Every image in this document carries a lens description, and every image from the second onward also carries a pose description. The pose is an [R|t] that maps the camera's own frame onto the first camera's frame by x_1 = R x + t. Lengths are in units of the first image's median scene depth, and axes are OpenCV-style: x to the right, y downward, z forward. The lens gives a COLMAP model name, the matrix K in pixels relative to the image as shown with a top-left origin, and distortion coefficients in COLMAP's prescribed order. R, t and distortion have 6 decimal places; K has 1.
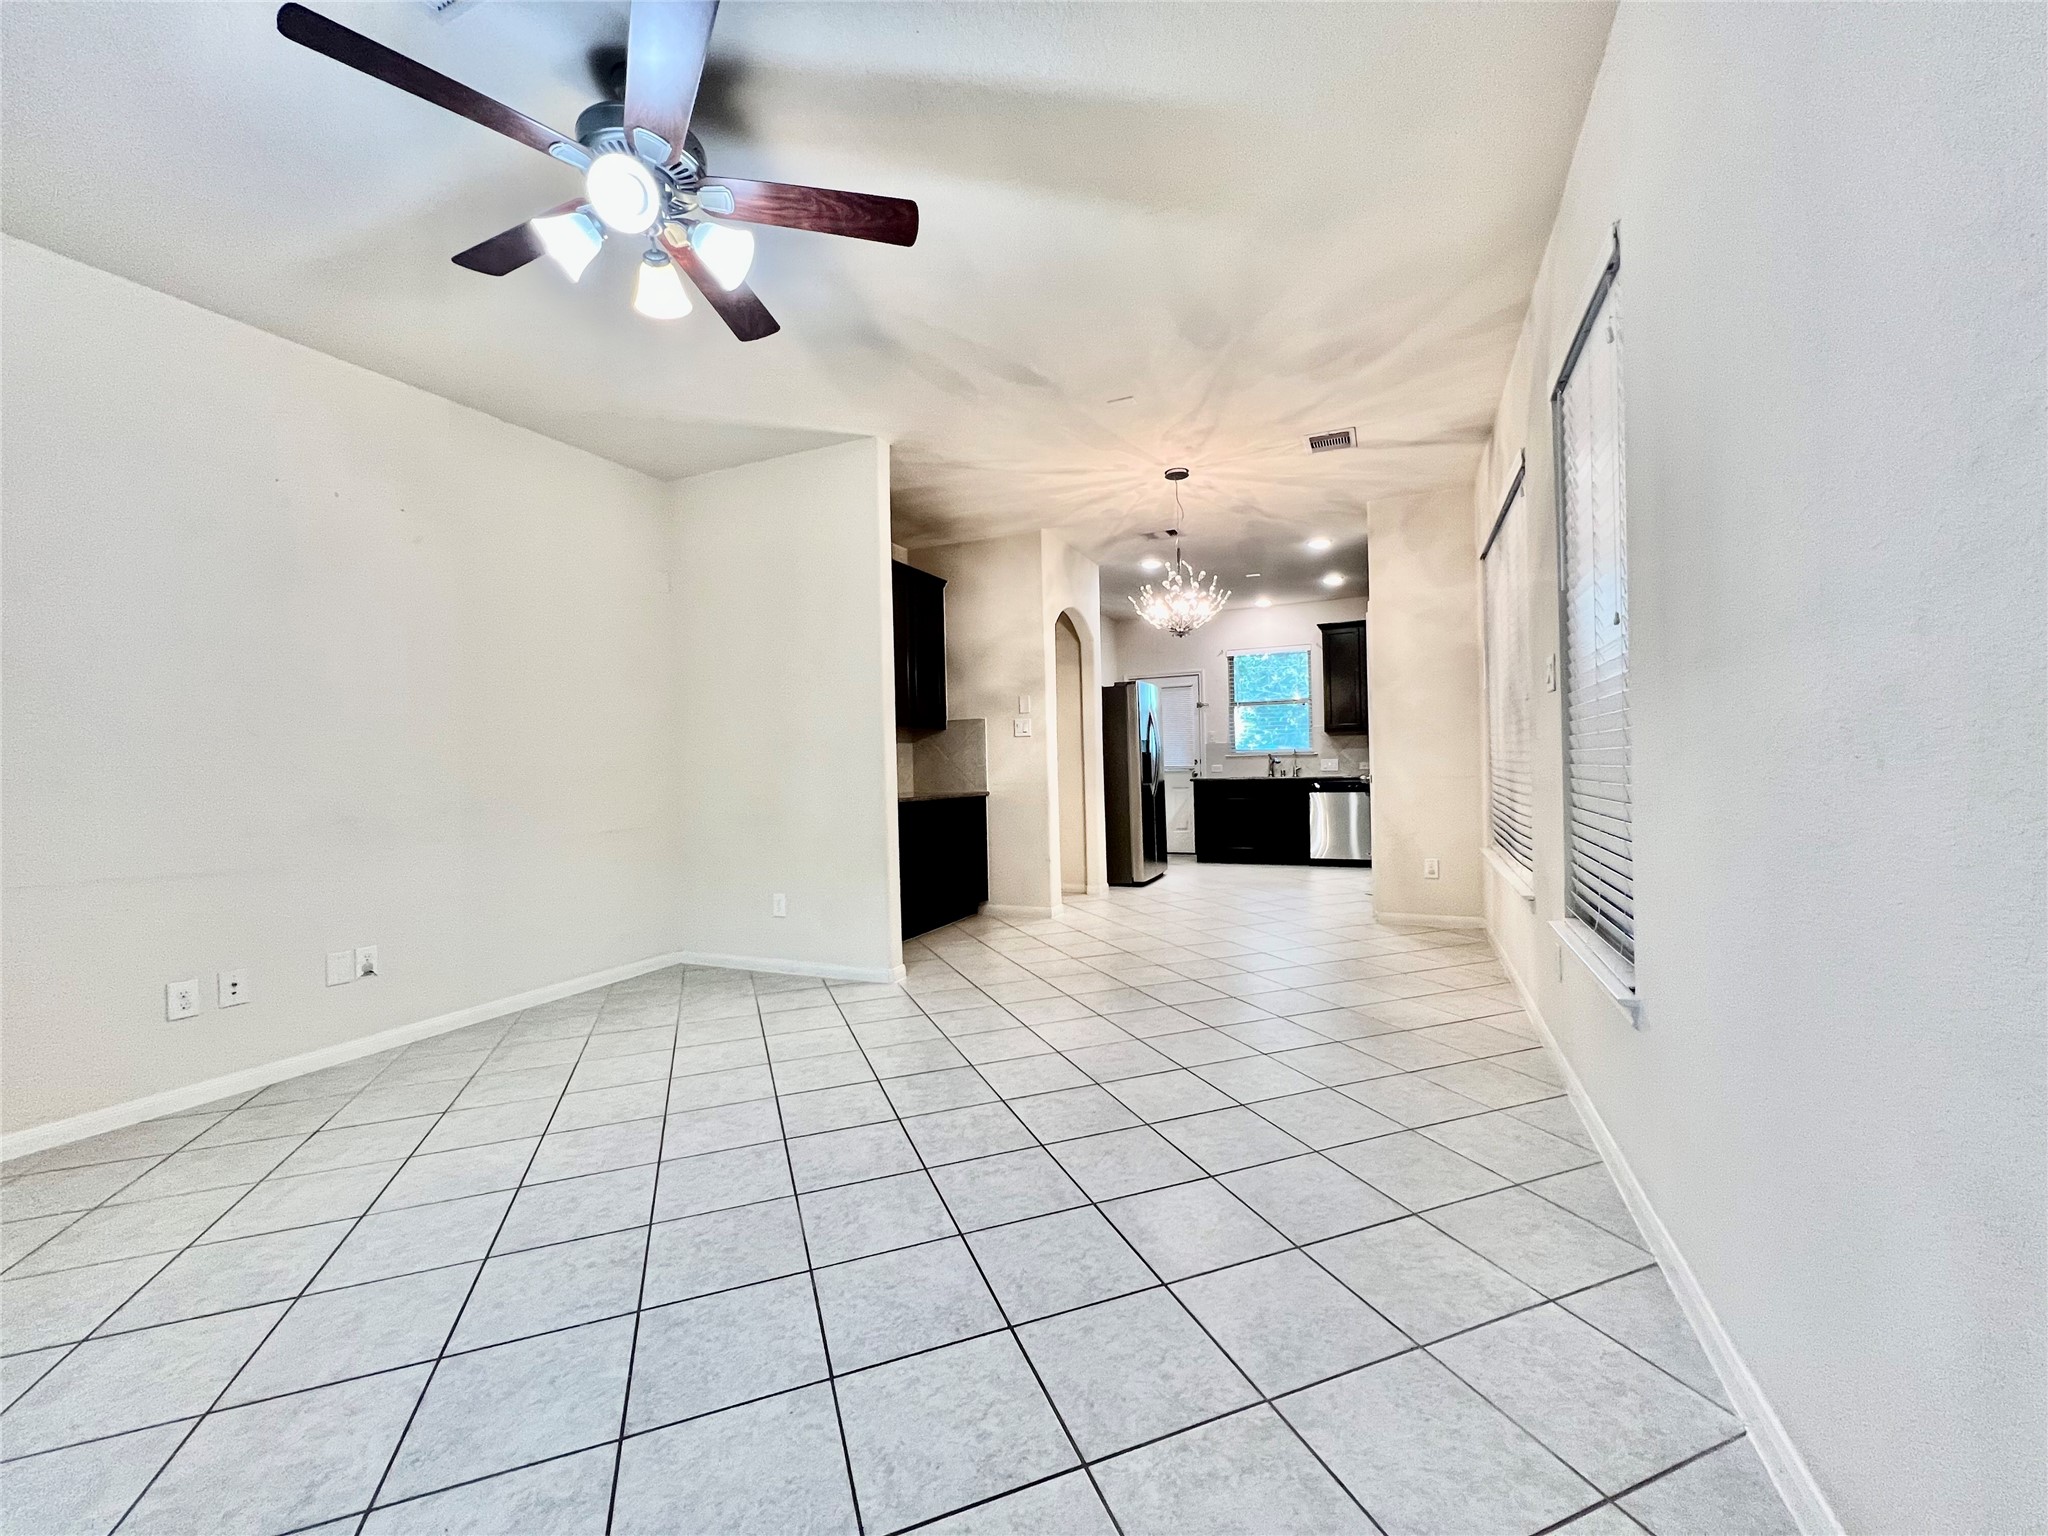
lens RADIAL K [[822.0, 0, 1024.0], [0, 822.0, 768.0], [0, 0, 1]] dist [-0.001423, 0.000148]
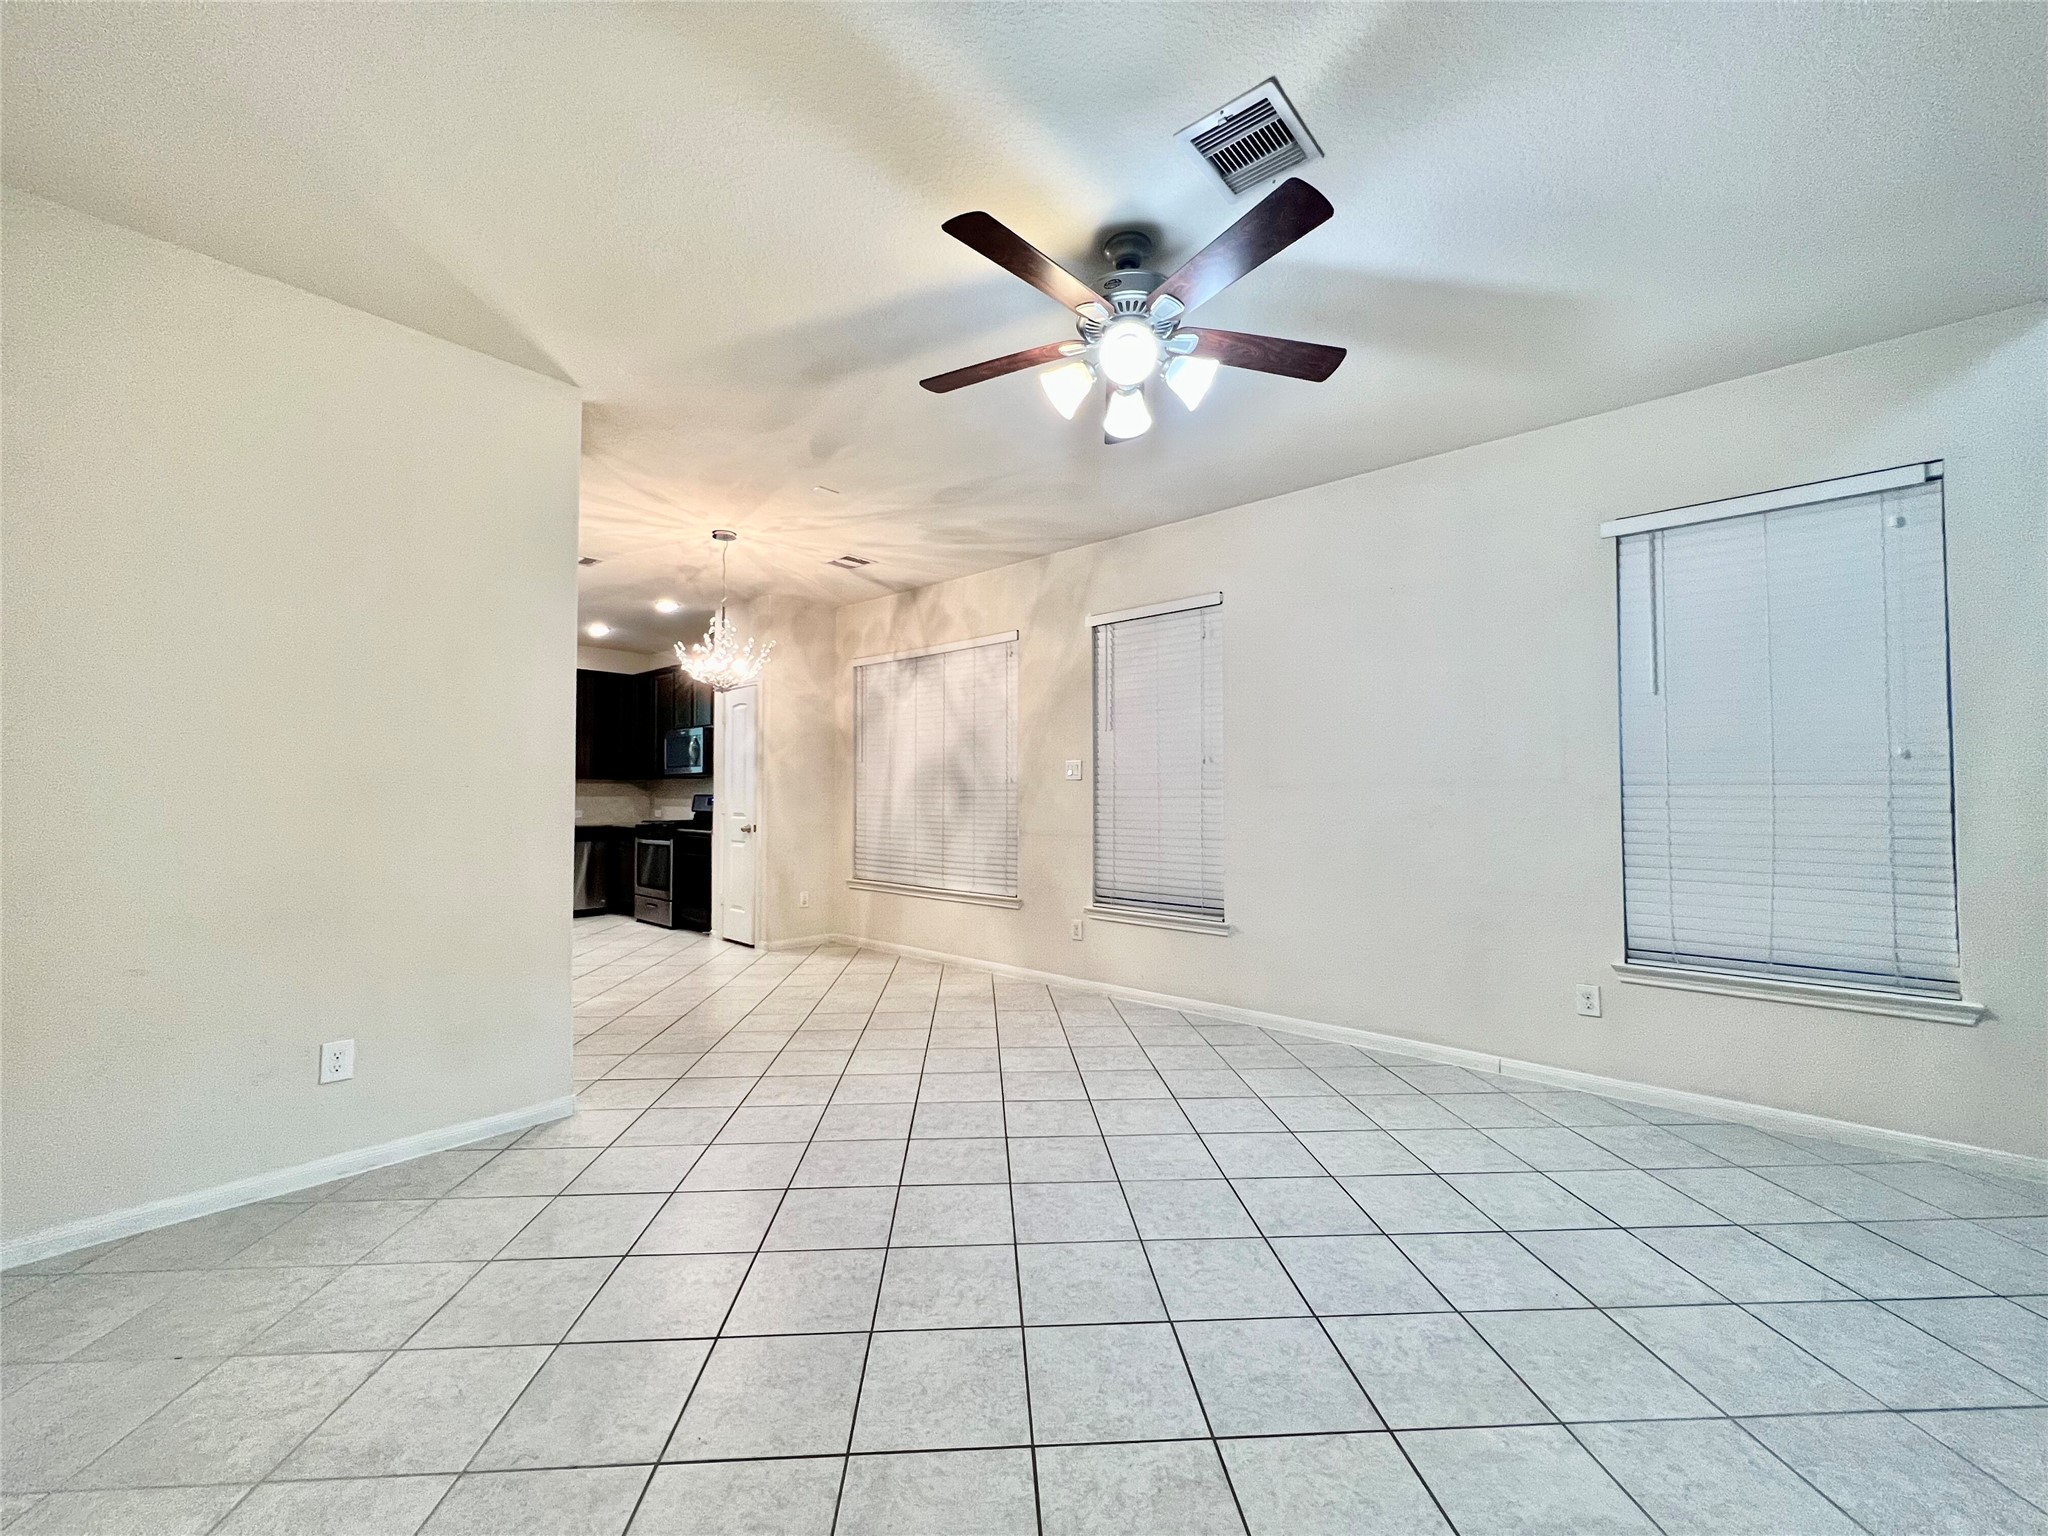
lens RADIAL K [[819.9, 0, 1024.0], [0, 819.9, 768.0], [0, 0, 1]] dist [0.000528, -0.000182]
pose [[0.299855, 0.057491, 0.952251, -0.674357], [-0.006180, 0.998279, -0.058324, -0.008396], [-0.953965, 0.011604, 0.299694, 0.340637]]
